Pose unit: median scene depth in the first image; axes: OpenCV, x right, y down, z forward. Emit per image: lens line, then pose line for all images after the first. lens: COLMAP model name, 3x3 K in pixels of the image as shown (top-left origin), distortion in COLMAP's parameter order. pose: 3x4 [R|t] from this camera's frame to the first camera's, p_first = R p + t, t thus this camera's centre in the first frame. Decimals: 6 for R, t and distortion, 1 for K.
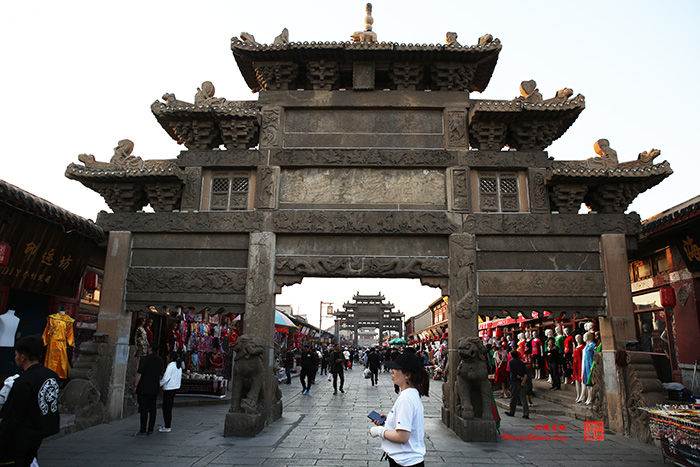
lens RADIAL K [[464.8, 0, 349.0], [0, 464.8, 236.4], [0, 0, 1]] dist [0.012036, 0.001737]
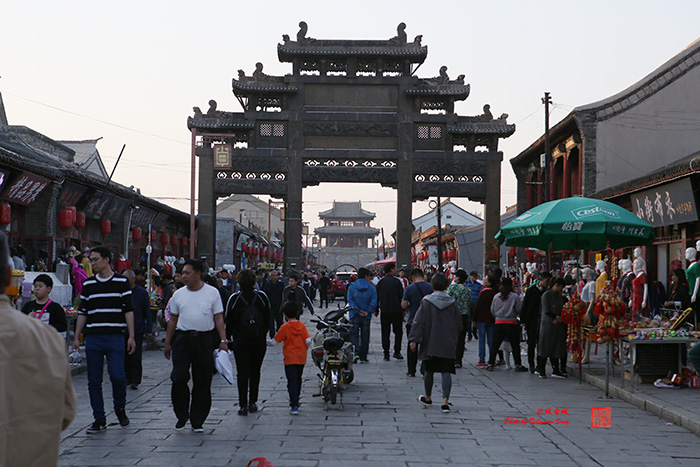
lens RADIAL K [[1326.5, 0, 351.3], [0, 1326.5, 233.3], [0, 0, 1]] dist [0.420141, 0.000000]
pose [[0.999194, 0.002105, 0.040091, 0.019911], [-0.010246, 0.978923, 0.203973, 0.102496], [-0.038816, -0.204219, 0.978155, 0.425156]]
